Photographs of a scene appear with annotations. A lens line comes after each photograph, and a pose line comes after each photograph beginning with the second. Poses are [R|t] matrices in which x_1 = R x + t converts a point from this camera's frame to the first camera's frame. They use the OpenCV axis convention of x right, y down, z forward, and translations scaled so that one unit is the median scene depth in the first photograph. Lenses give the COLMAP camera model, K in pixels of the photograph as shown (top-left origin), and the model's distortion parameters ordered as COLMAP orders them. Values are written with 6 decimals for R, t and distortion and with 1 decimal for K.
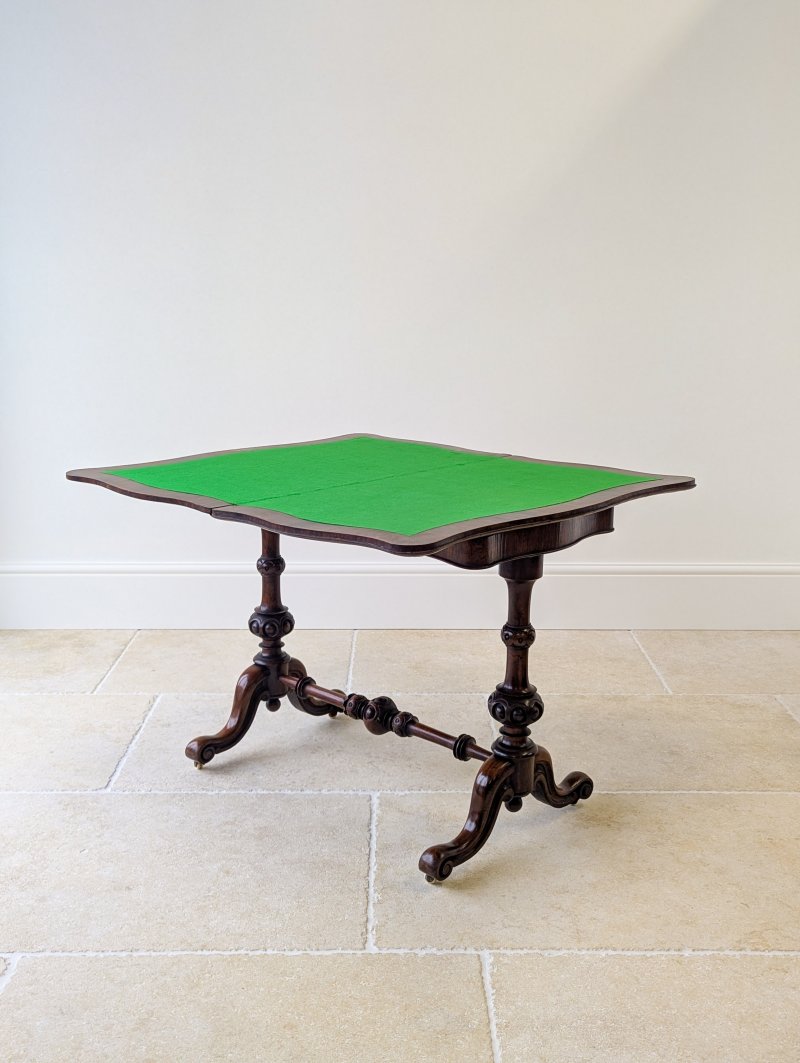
lens RADIAL K [[1112.1, 0, 415.1], [0, 1112.1, 506.0], [0, 0, 1]] dist [0.029626, 0.000000]
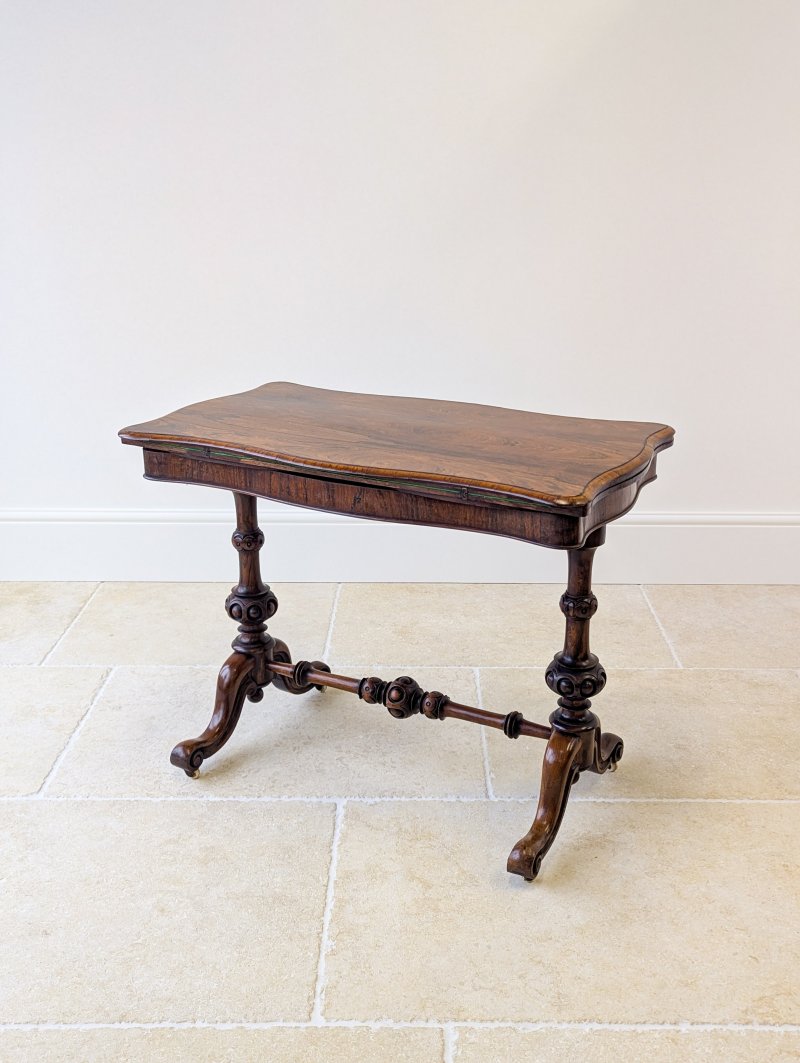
lens RADIAL K [[1118.8, 0, 432.1], [0, 1118.8, 511.6], [0, 0, 1]] dist [0.032856, 0.000000]
pose [[0.999981, 0.004887, -0.003695, 0.038606], [-0.004478, 0.994590, 0.103785, -0.064390], [0.004182, -0.103766, 0.994593, 0.136429]]
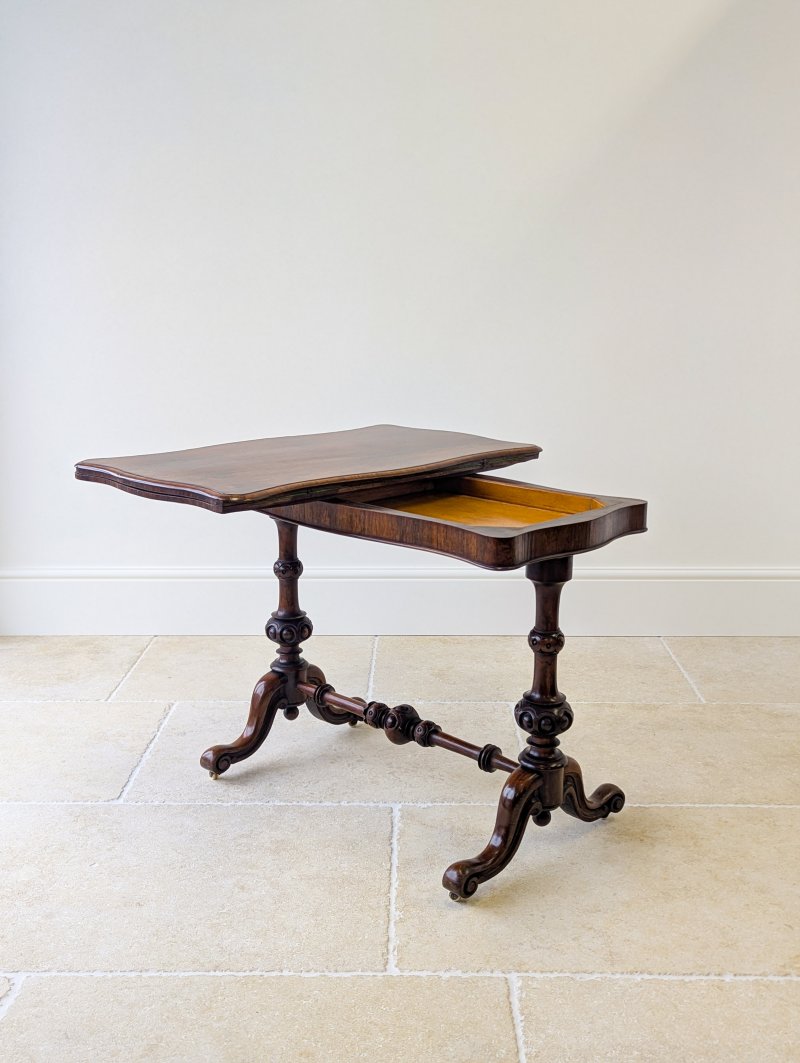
lens RADIAL K [[1112.1, 0, 411.7], [0, 1112.1, 515.3], [0, 0, 1]] dist [0.029626, 0.000000]
pose [[0.999733, -0.002102, -0.022993, -0.000291], [0.002118, 0.999998, 0.000679, 0.007183], [0.022992, -0.000727, 0.999735, 0.040595]]
